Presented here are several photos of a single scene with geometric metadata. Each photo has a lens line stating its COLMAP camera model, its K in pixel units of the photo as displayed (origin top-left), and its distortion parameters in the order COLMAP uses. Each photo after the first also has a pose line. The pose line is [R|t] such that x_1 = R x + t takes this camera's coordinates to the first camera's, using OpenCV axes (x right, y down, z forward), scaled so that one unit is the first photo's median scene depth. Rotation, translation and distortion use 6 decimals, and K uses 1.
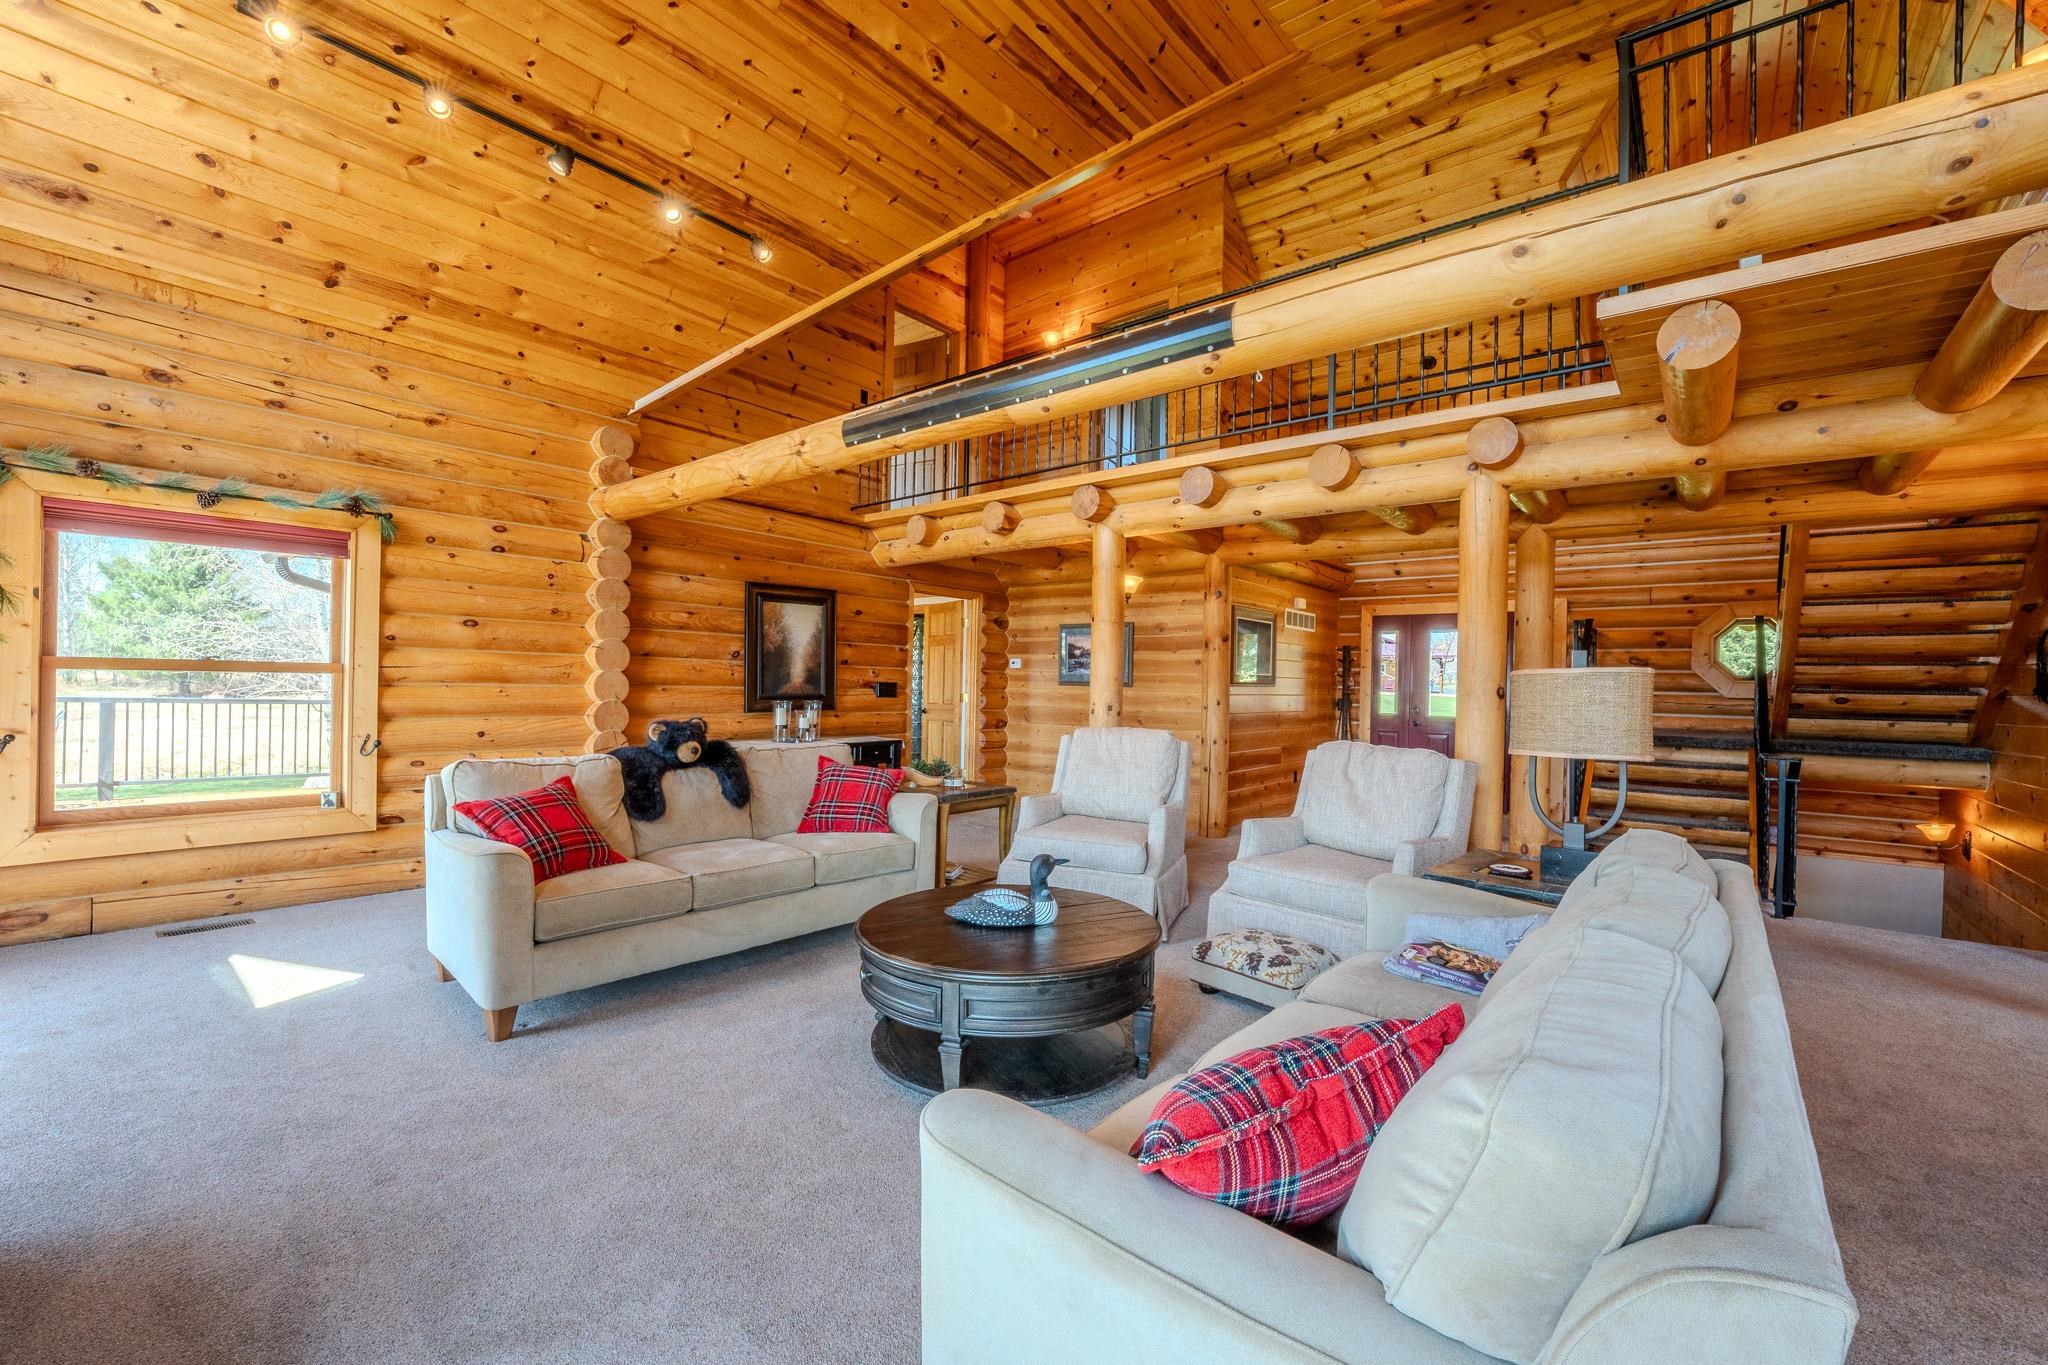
lens RADIAL K [[830.0, 0, 1010.9], [0, 830.0, 686.7], [0, 0, 1]] dist [-0.029841, 0.003461]
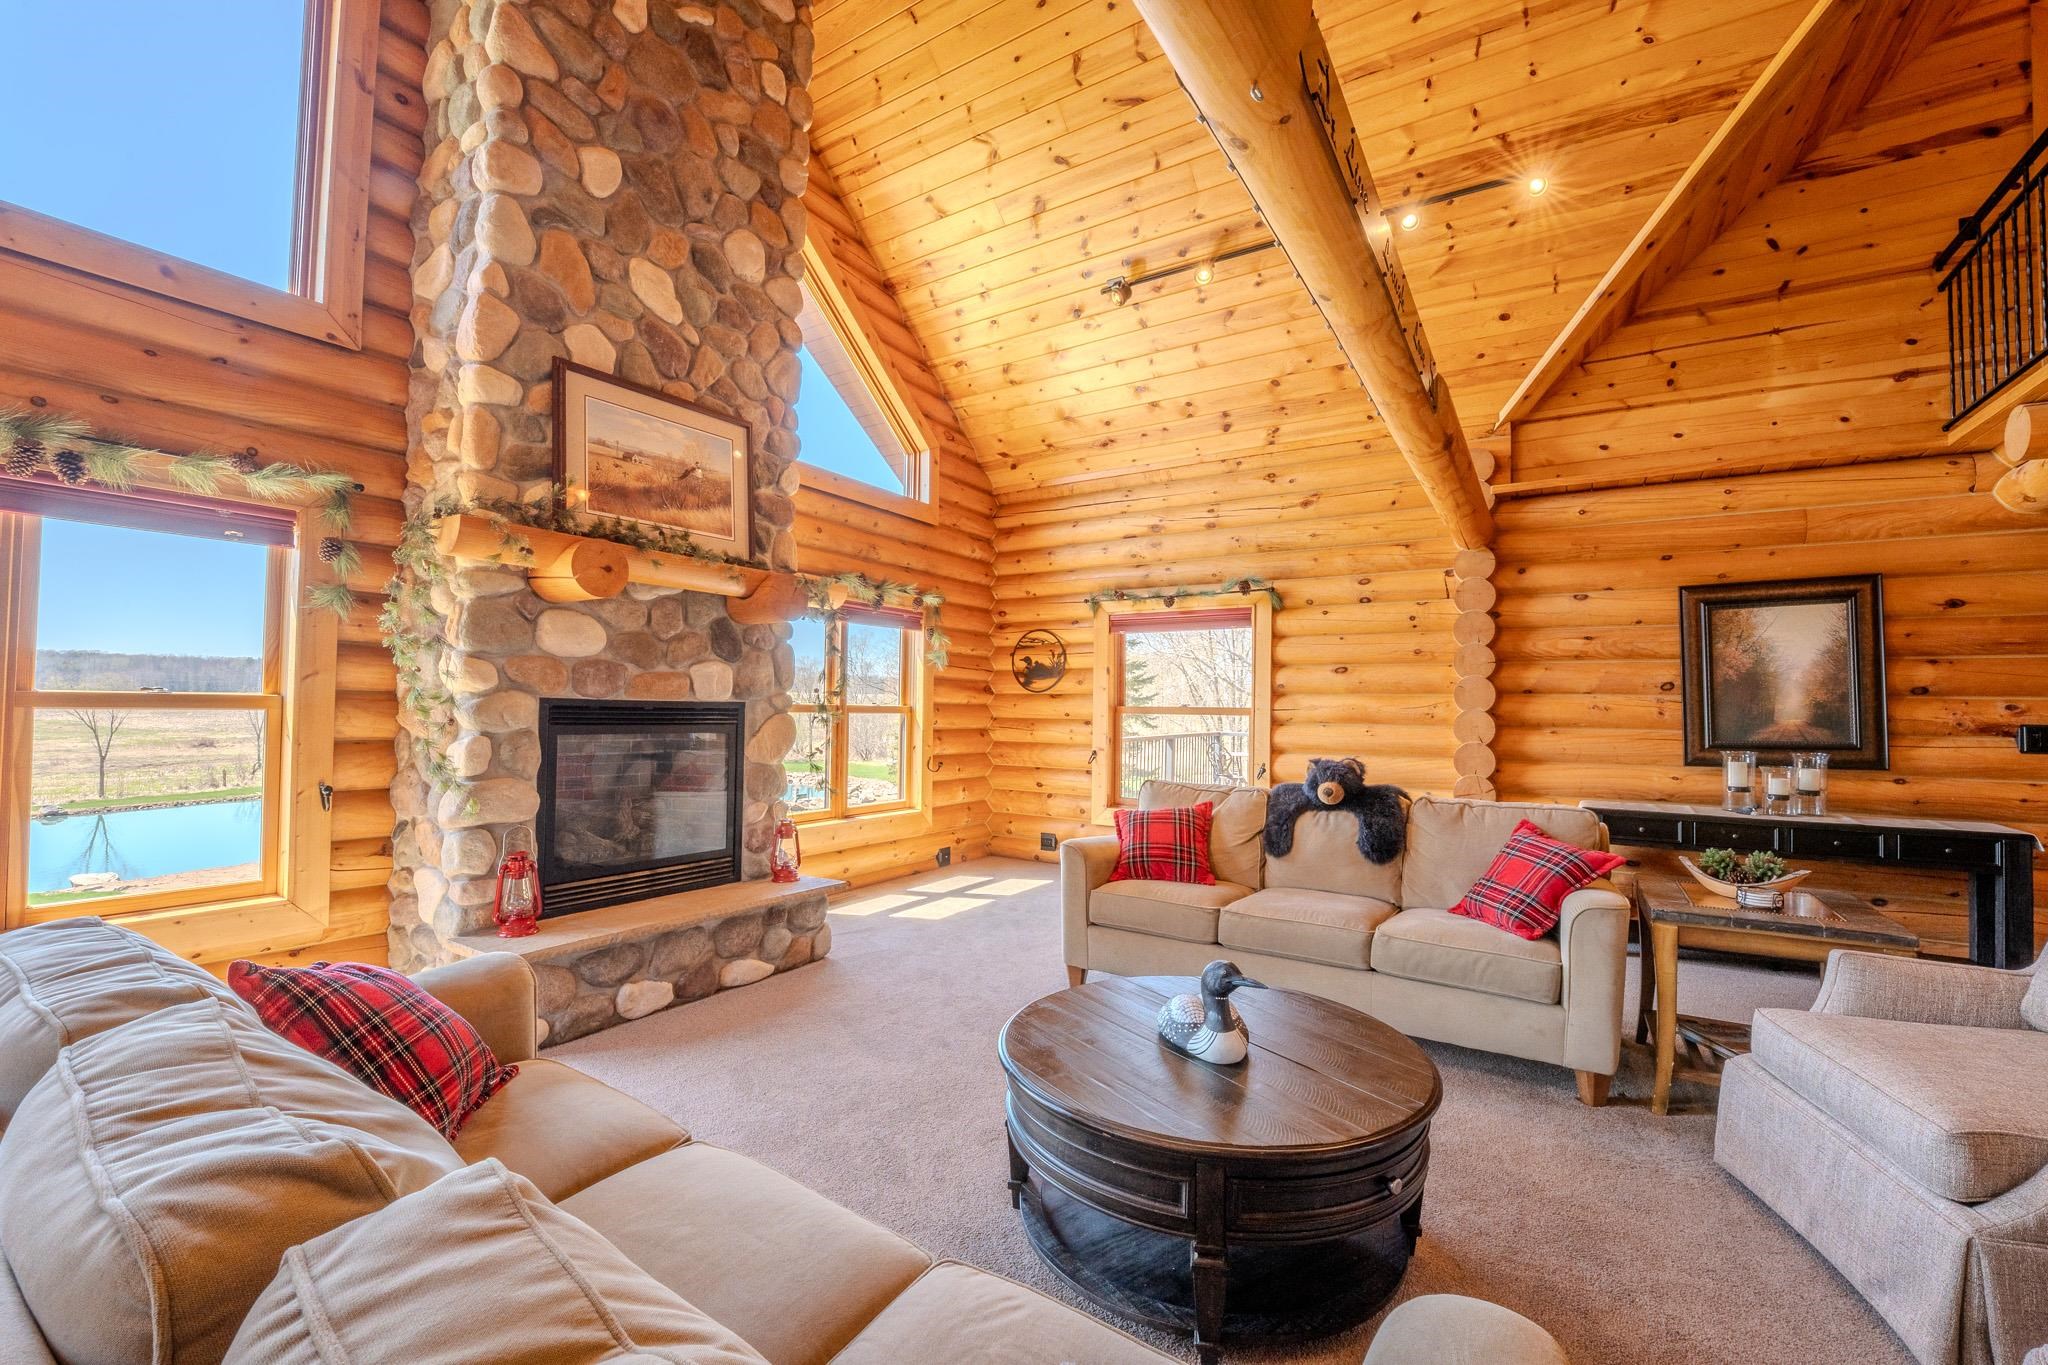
lens RADIAL K [[830.0, 0, 1018.4], [0, 830.0, 689.8], [0, 0, 1]] dist [-0.029841, 0.003461]
pose [[0.131544, -0.042930, -0.990380, 0.382232], [-0.013742, 0.998887, -0.045124, 0.005955], [0.991215, 0.019546, 0.130808, 0.393478]]
